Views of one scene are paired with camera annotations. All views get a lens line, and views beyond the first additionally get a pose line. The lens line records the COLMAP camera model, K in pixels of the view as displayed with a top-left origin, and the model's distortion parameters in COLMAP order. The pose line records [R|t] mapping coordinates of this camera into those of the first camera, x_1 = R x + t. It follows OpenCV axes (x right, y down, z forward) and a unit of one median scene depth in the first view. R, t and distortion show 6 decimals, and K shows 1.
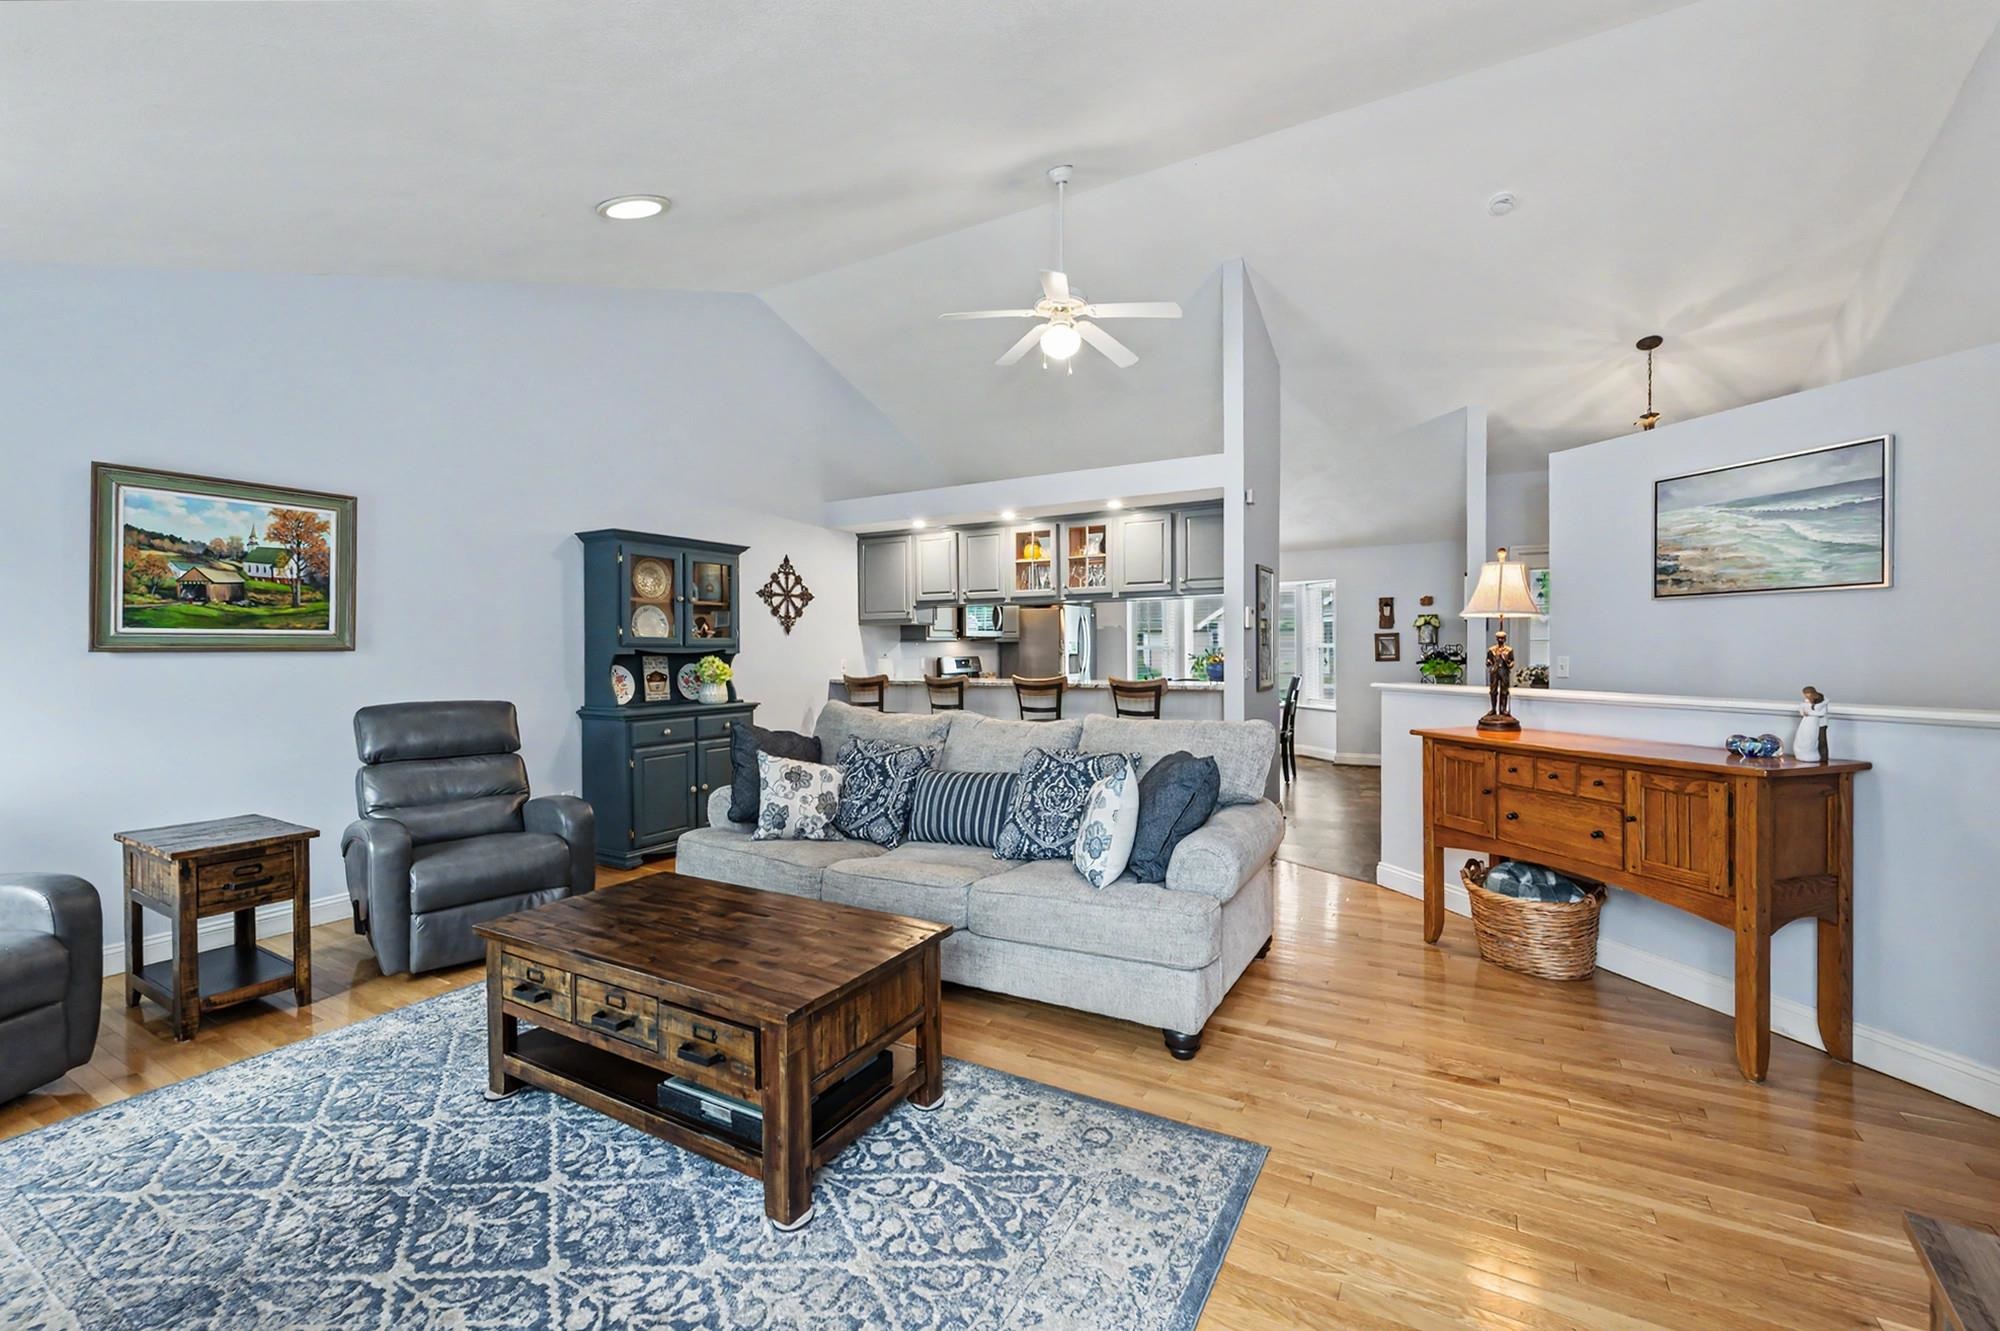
lens RADIAL K [[832.7, 0, 987.2], [0, 832.7, 672.6], [0, 0, 1]] dist [-0.001808, -0.001401]
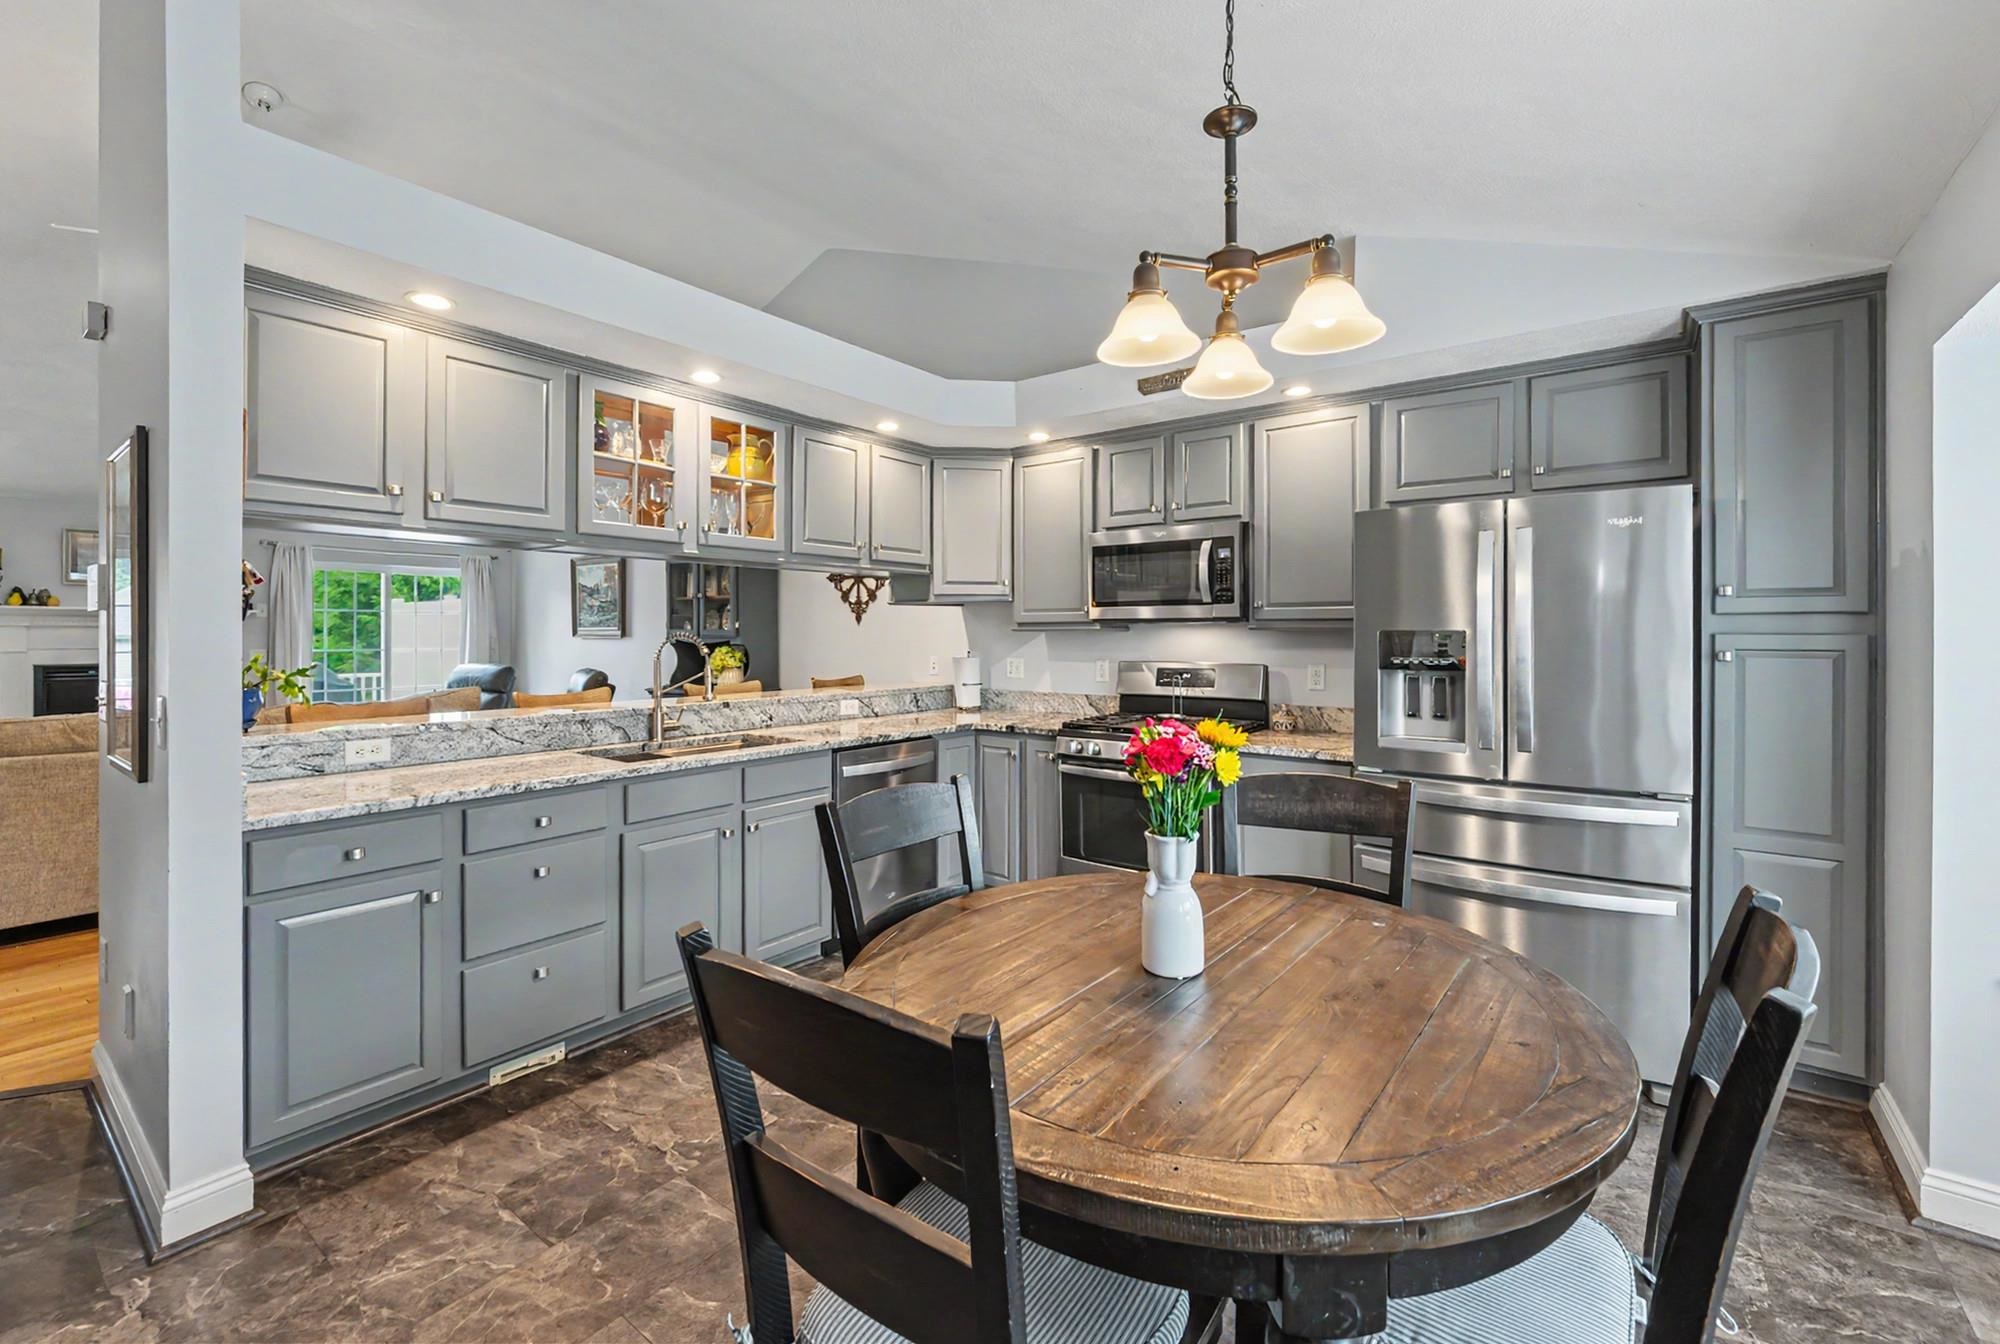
lens RADIAL K [[832.7, 0, 1016.1], [0, 832.7, 637.0], [0, 0, 1]] dist [-0.001808, -0.001401]
pose [[-0.101970, 0.011424, -0.994722, 0.843152], [-0.029164, 0.999470, 0.014468, -0.072116], [0.994360, 0.030485, -0.101583, 1.831226]]
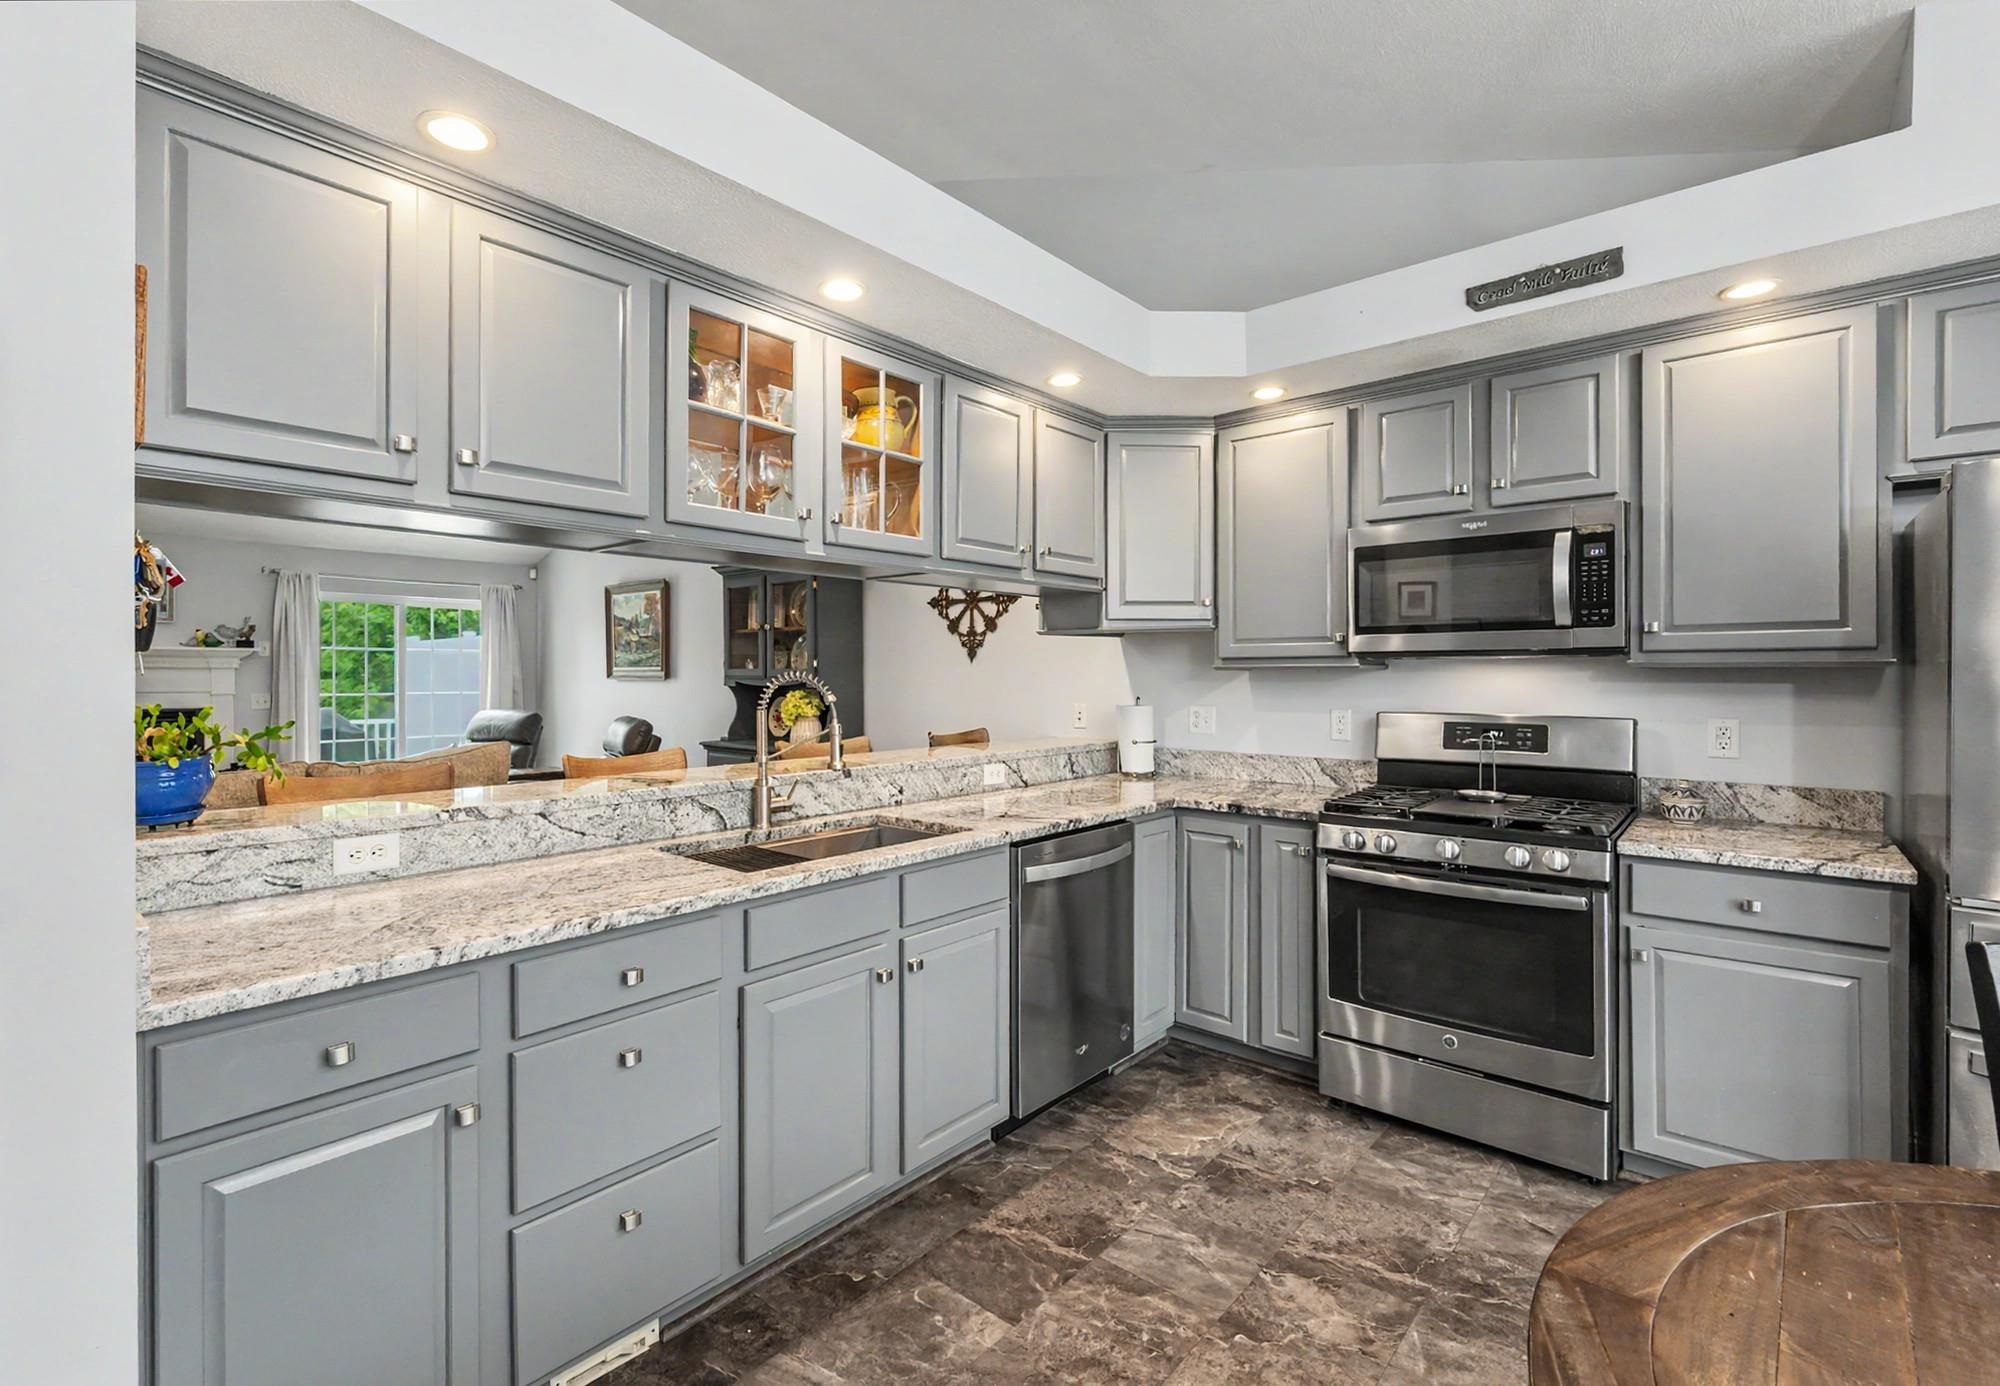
lens RADIAL K [[906.6, 0, 972.3], [0, 906.6, 678.5], [0, 0, 1]] dist [-0.003819, 0.000042]
pose [[-0.187384, 0.011987, -0.982214, 0.664704], [-0.026424, 0.999502, 0.017239, -0.065108], [0.981931, 0.029184, -0.186974, 1.670076]]
